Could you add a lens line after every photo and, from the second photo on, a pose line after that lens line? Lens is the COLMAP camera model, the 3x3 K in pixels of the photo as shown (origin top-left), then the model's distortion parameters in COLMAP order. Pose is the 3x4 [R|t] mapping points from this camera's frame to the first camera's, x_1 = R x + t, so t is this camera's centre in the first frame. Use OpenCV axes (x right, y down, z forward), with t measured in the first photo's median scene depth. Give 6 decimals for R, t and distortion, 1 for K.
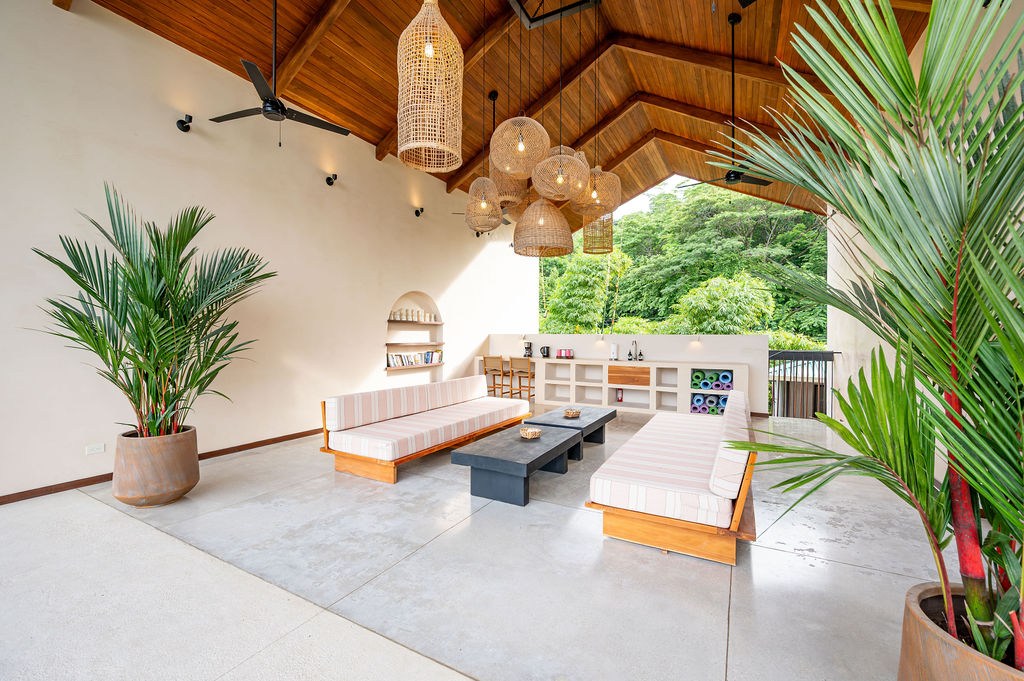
lens RADIAL K [[418.5, 0, 511.3], [0, 418.5, 337.0], [0, 0, 1]] dist [-0.004910, -0.000841]
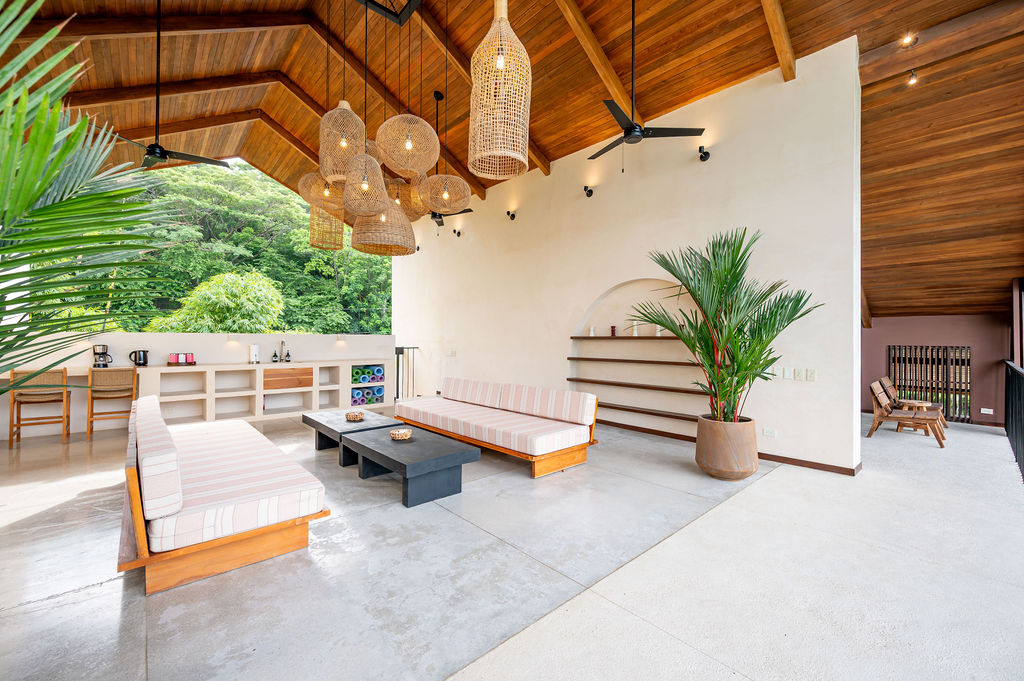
lens RADIAL K [[418.5, 0, 505.0], [0, 418.5, 338.0], [0, 0, 1]] dist [-0.004910, -0.000841]
pose [[0.340508, -0.002993, 0.940237, -0.628498], [-0.001974, 0.999990, 0.003898, -0.002907], [-0.940239, -0.003183, 0.340499, 0.338864]]
